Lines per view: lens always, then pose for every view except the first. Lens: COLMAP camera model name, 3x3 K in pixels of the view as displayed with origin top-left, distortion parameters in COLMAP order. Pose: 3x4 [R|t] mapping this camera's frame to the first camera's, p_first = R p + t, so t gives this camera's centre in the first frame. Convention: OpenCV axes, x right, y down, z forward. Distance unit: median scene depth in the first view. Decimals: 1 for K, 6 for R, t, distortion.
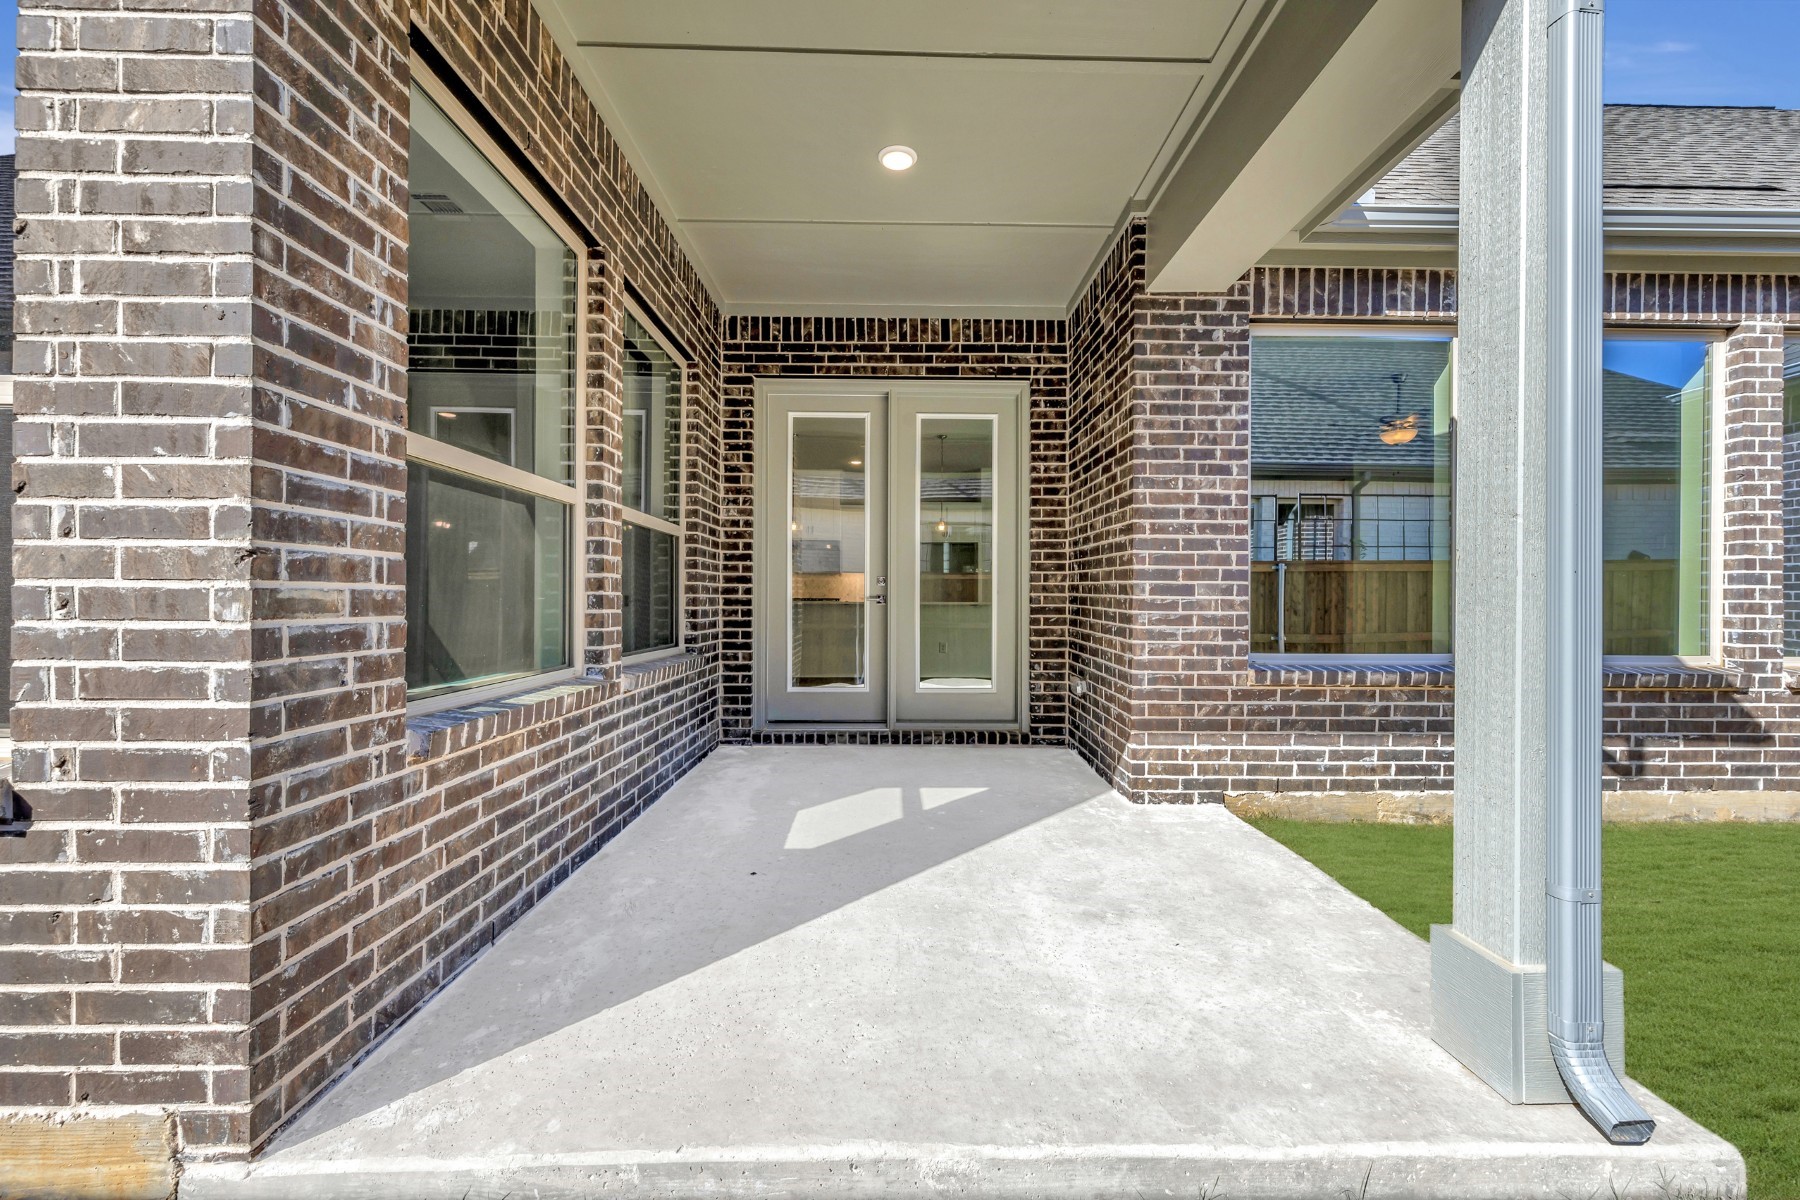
lens RADIAL K [[710.3, 0, 906.7], [0, 710.3, 601.2], [0, 0, 1]] dist [-0.003037, 0.001243]
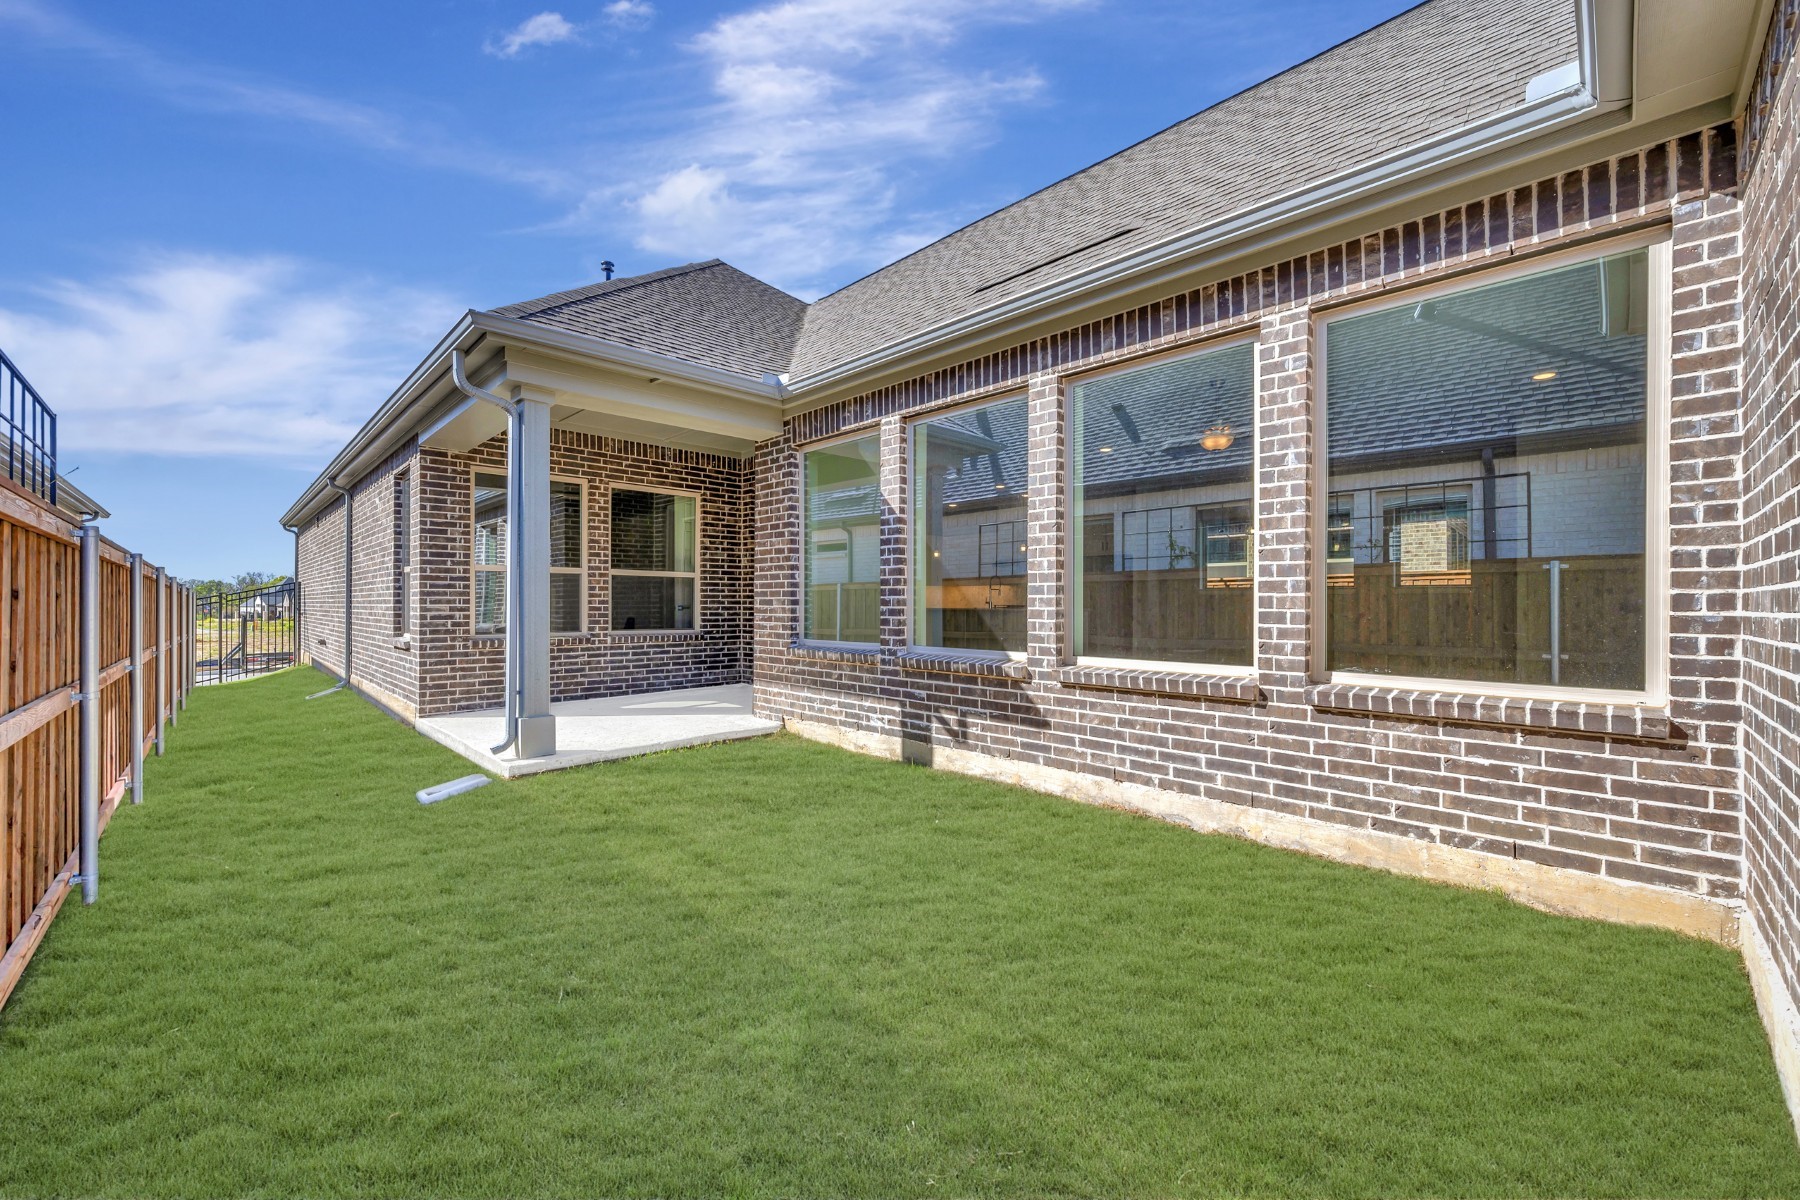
lens RADIAL K [[710.3, 0, 904.7], [0, 710.3, 604.8], [0, 0, 1]] dist [-0.003037, 0.001243]
pose [[0.691074, -0.004214, -0.722772, 1.936723], [0.000243, 0.999984, -0.005598, 0.000757], [0.722784, 0.003694, 0.691064, -0.004840]]
